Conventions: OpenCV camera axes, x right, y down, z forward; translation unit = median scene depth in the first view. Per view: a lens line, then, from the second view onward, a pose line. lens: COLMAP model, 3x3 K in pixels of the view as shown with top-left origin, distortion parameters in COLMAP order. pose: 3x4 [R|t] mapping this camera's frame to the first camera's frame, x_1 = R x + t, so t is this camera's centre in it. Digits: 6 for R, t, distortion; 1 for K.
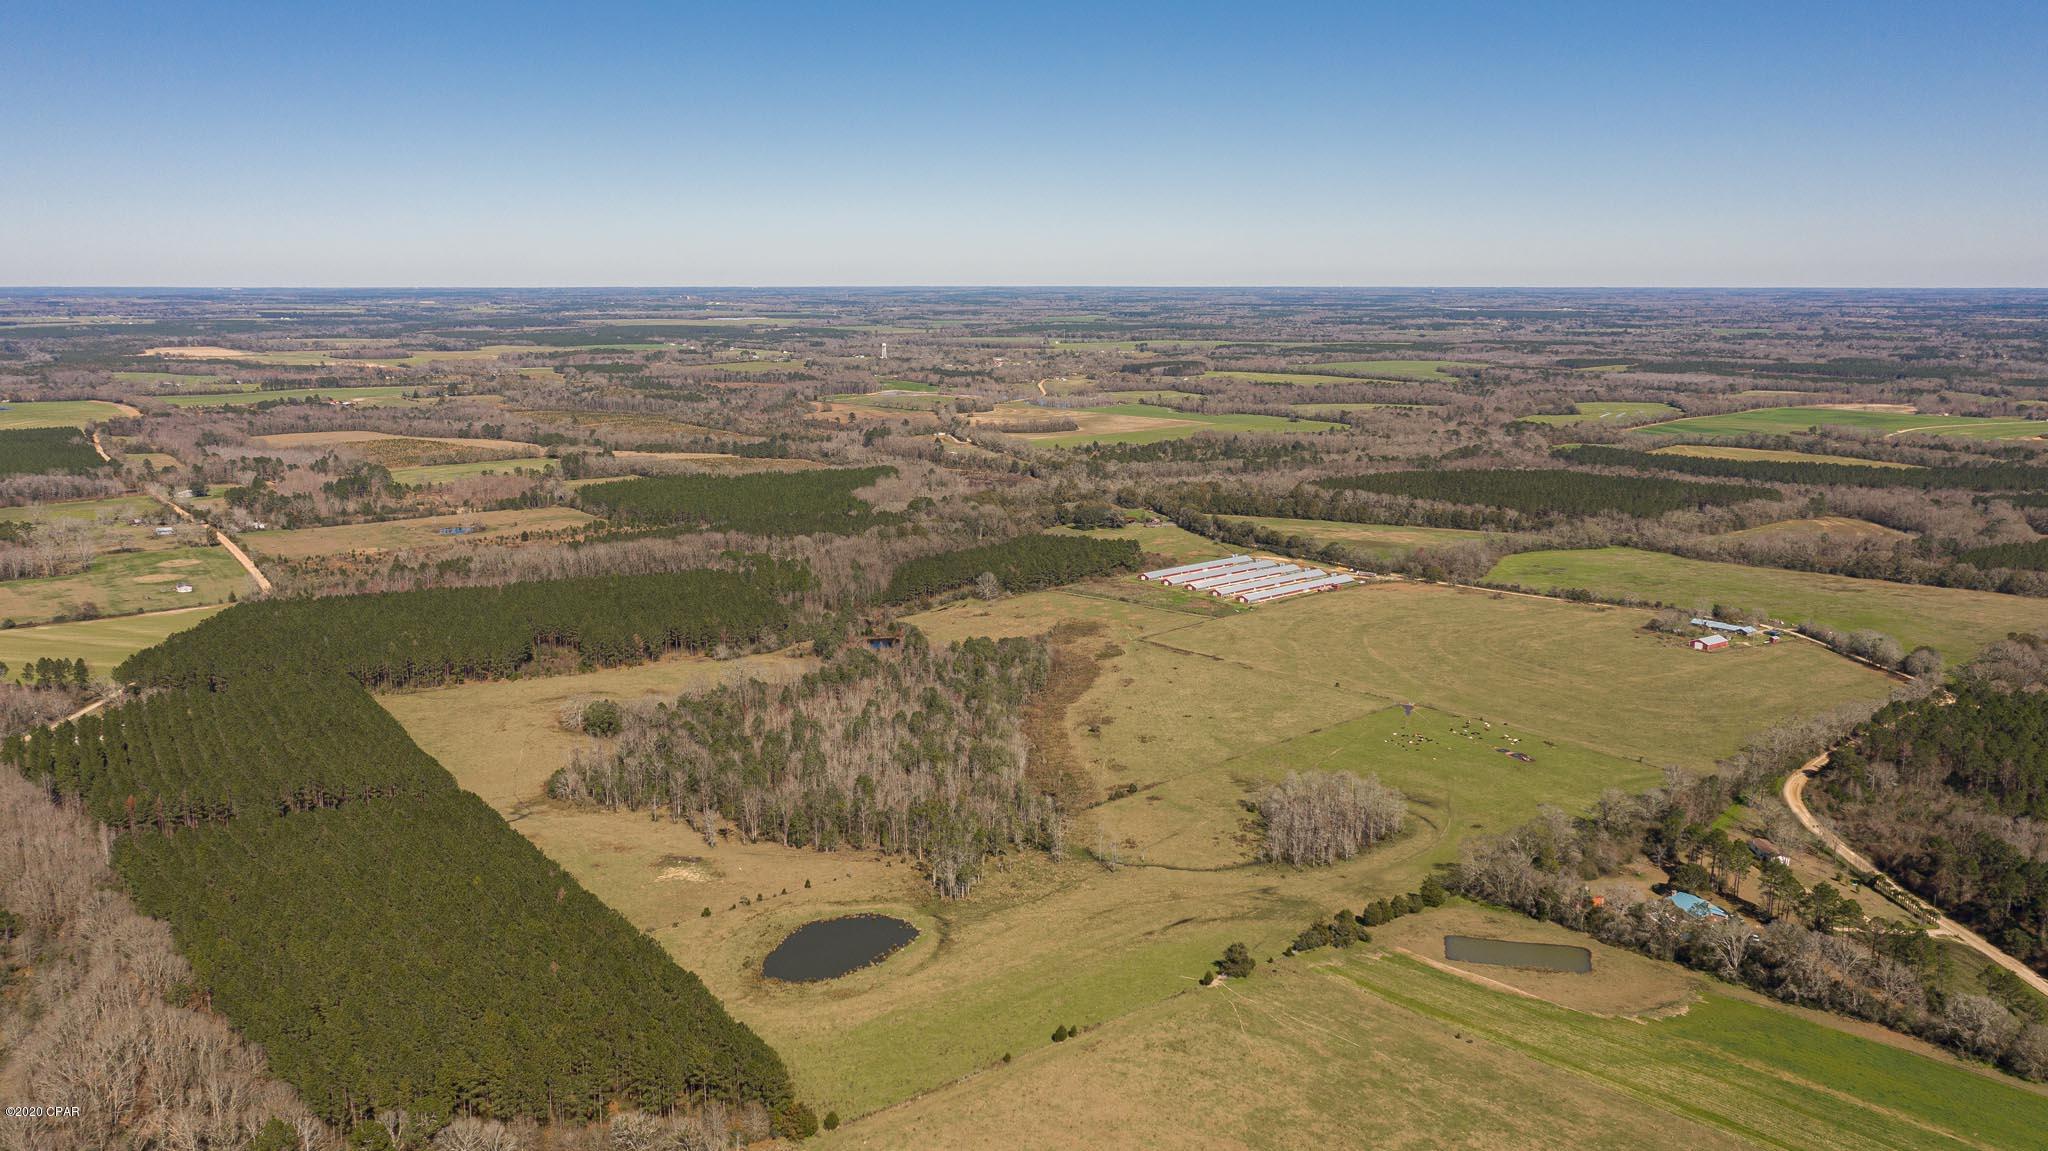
lens RADIAL K [[1621.4, 0, 1022.1], [0, 1621.4, 541.5], [0, 0, 1]] dist [-0.019449, 0.055769]
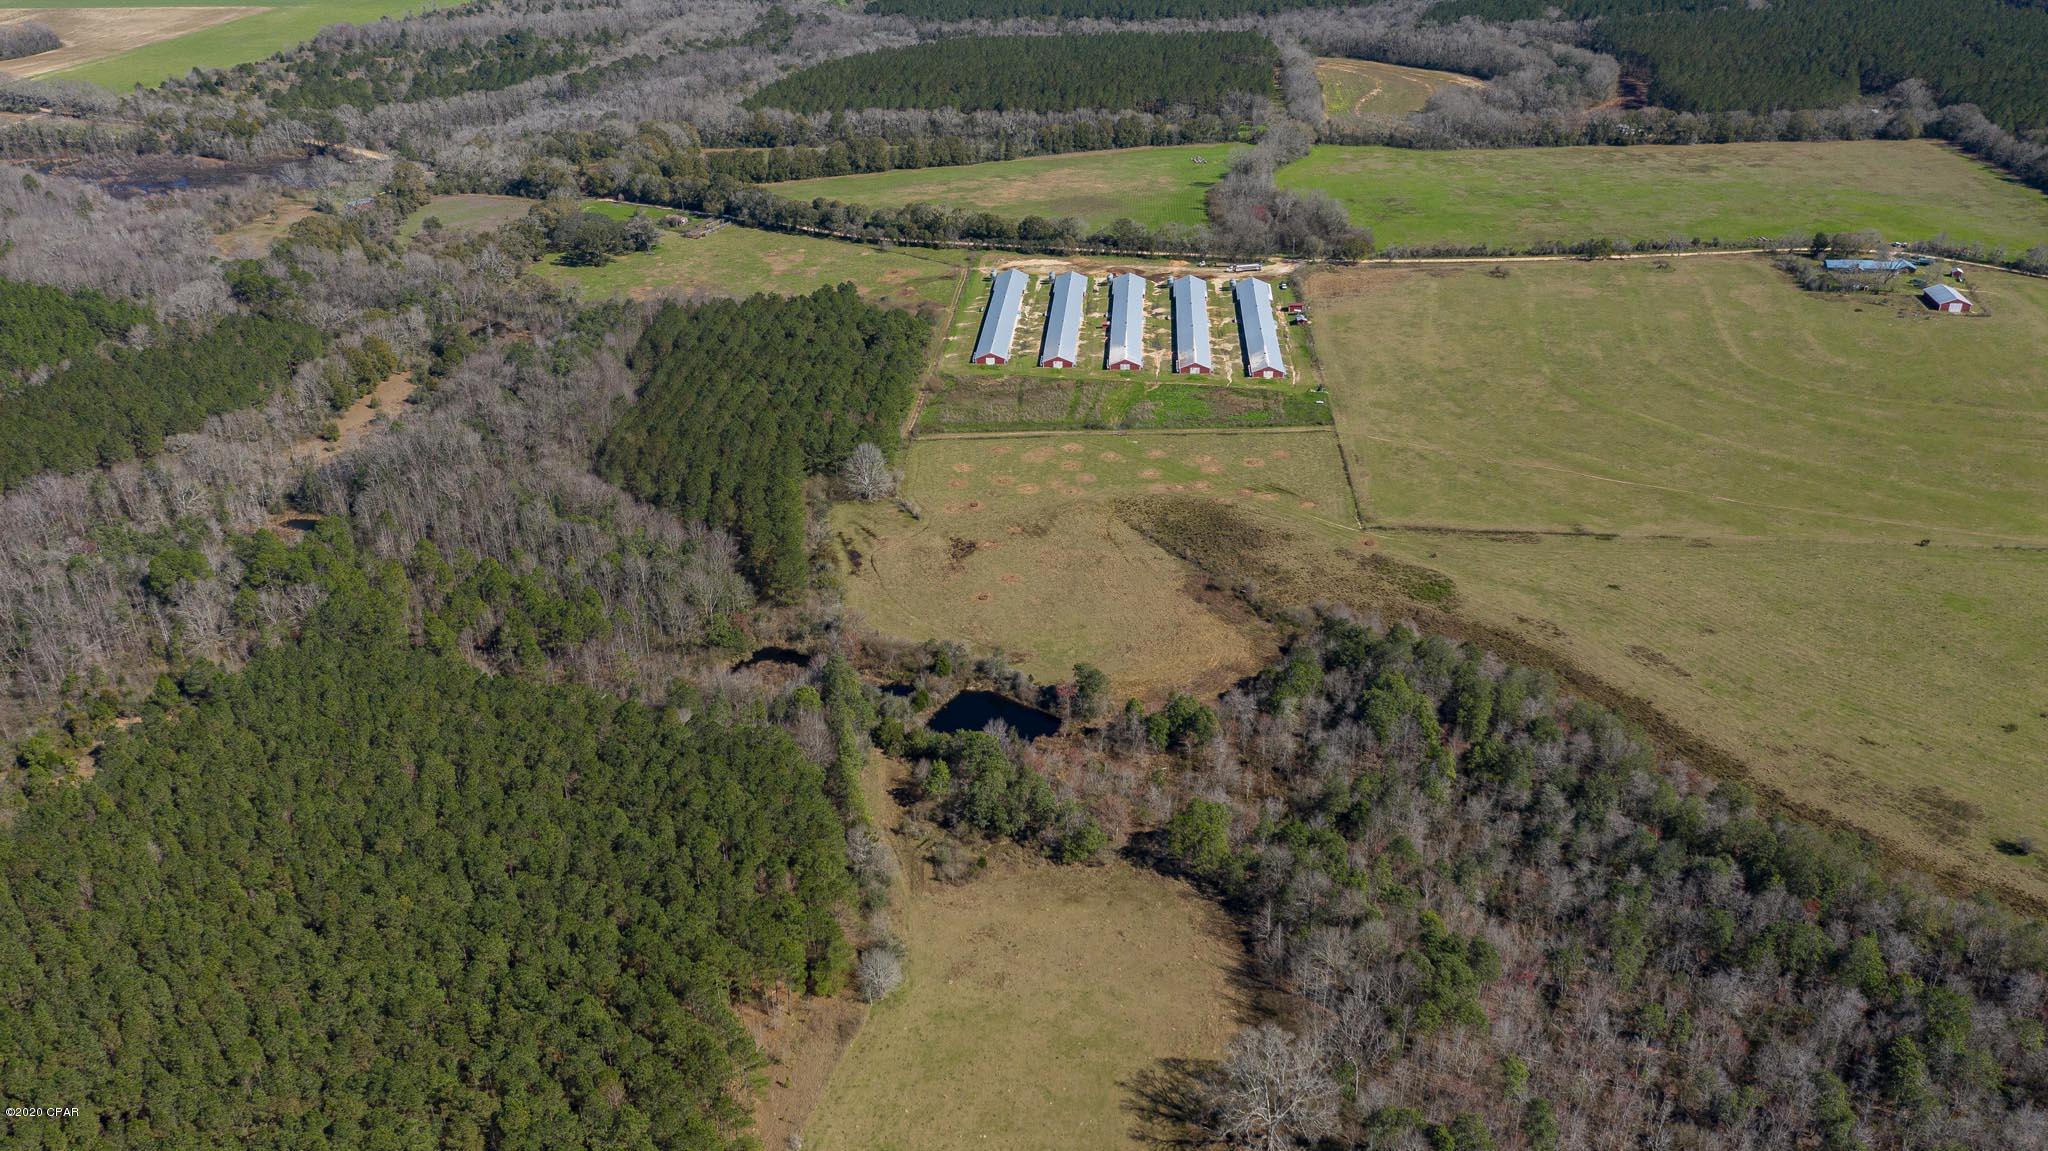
lens RADIAL K [[1616.3, 0, 1020.3], [0, 1616.3, 565.6], [0, 0, 1]] dist [-0.016193, 0.045729]
pose [[0.720714, -0.323107, 0.613330, -0.227383], [0.126082, 0.931077, 0.342342, -0.081599], [-0.681671, -0.169401, 0.711778, 0.496803]]
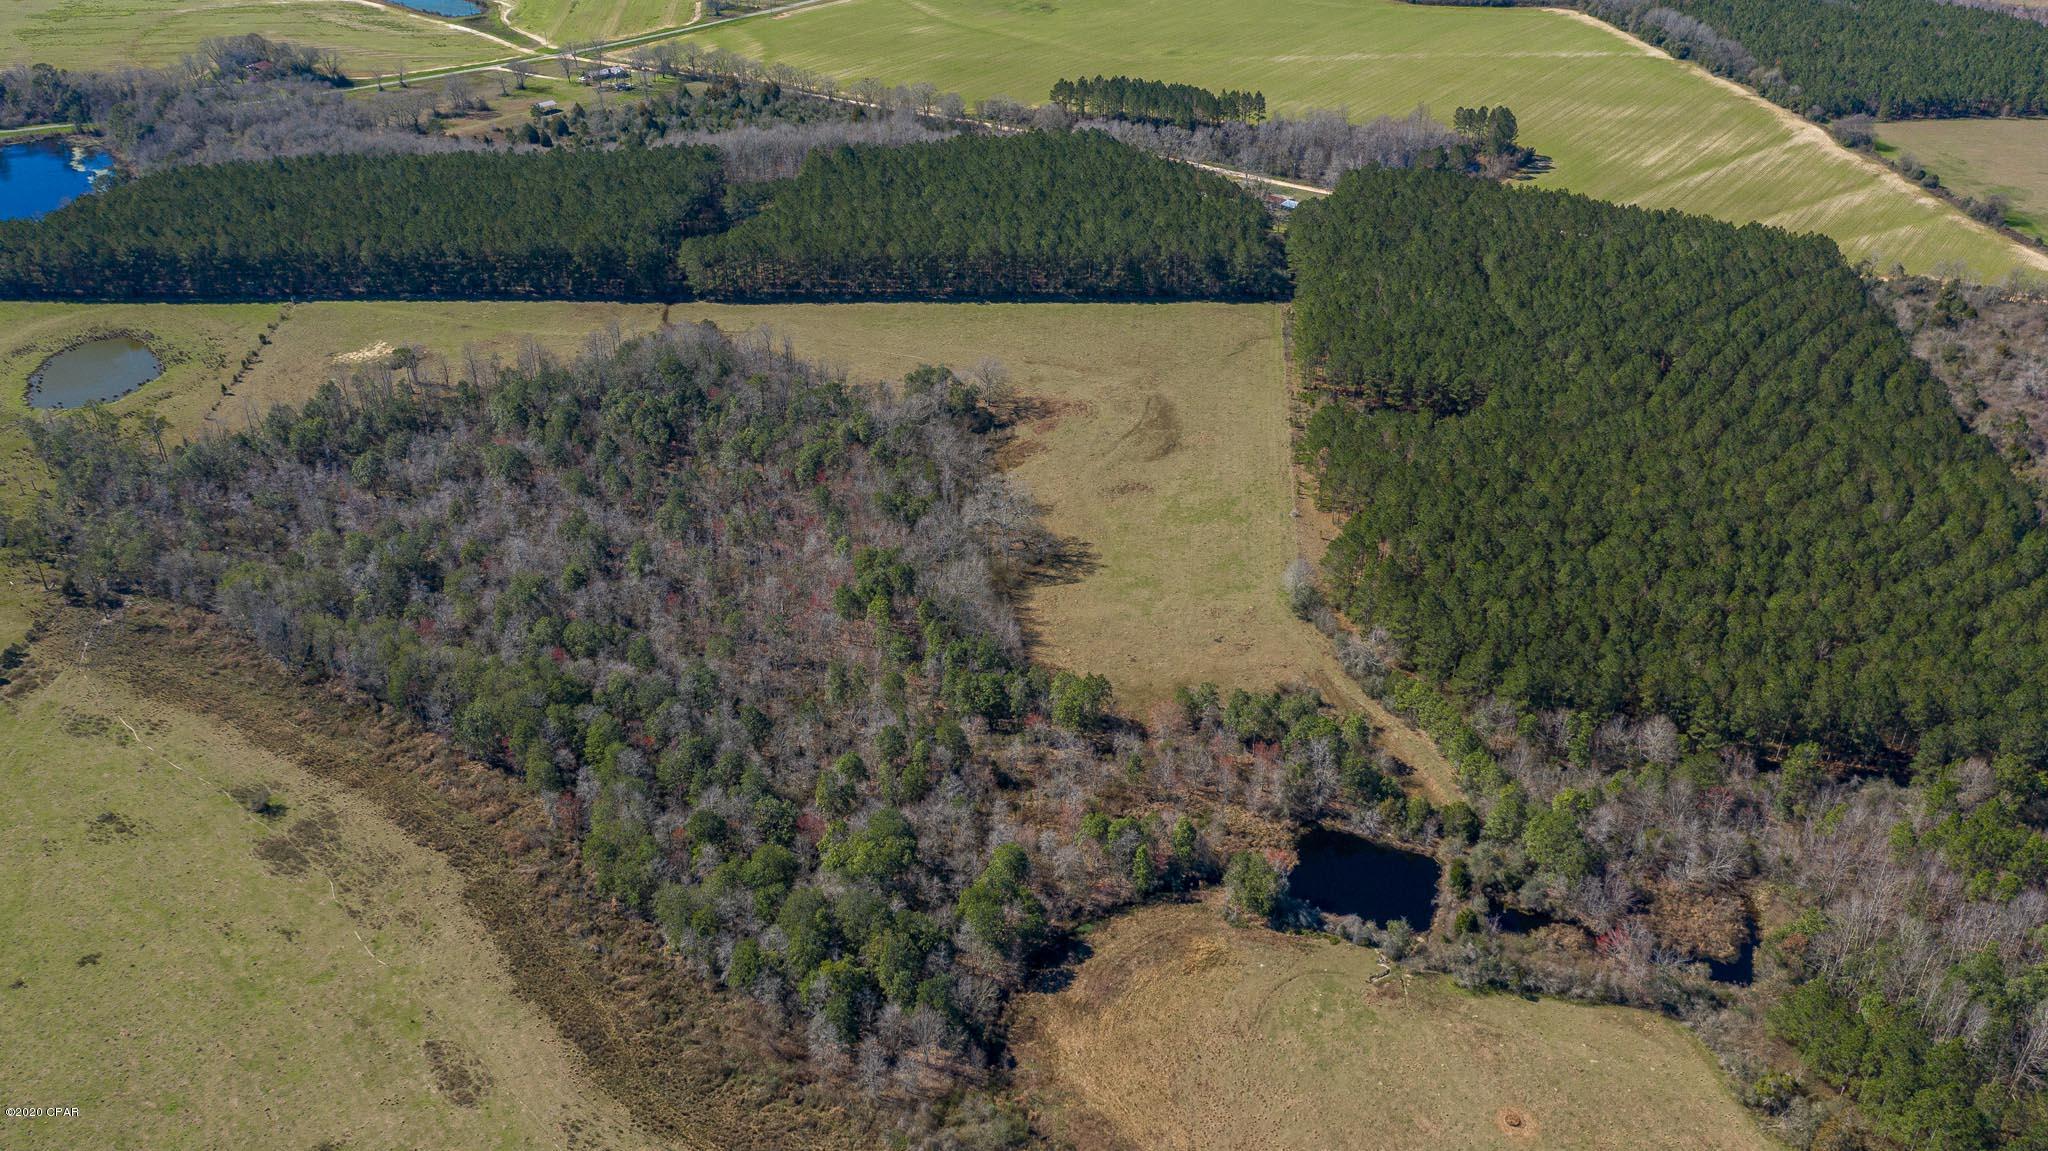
lens RADIAL K [[1596.9, 0, 1017.9], [0, 1596.9, 574.8], [0, 0, 1]] dist [-0.017141, 0.034133]
pose [[-0.592338, 0.420749, -0.687100, 0.107646], [-0.121616, 0.796345, 0.592490, -0.122258], [0.796458, 0.434517, -0.420535, 0.740663]]
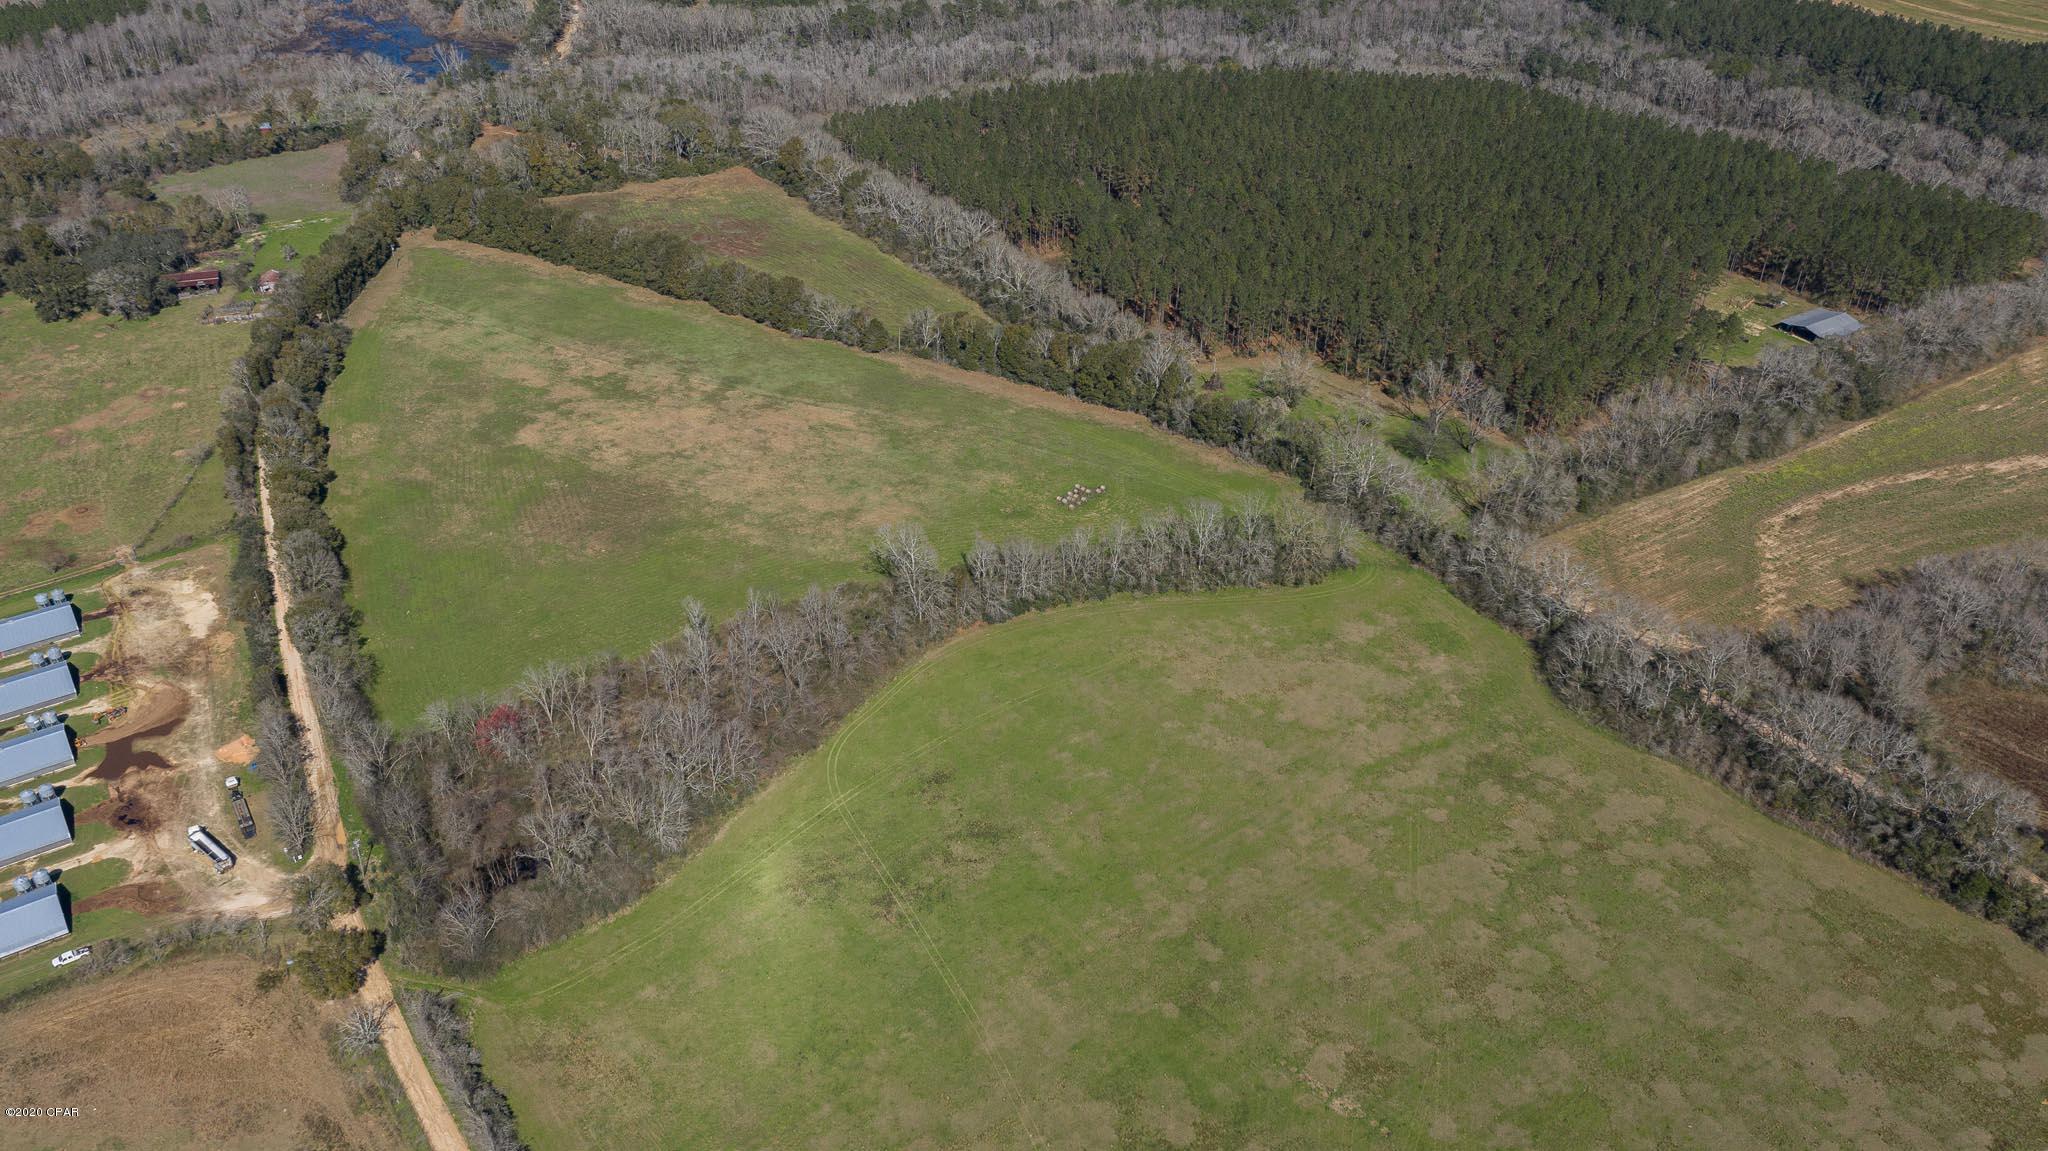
lens RADIAL K [[1590.9, 0, 1013.9], [0, 1590.9, 605.7], [0, 0, 1]] dist [-0.021261, 0.050618]
pose [[0.991983, 0.071244, -0.104376, 0.308218], [-0.020930, 0.907153, 0.420279, -0.107791], [0.124627, -0.414725, 0.901372, 0.666216]]
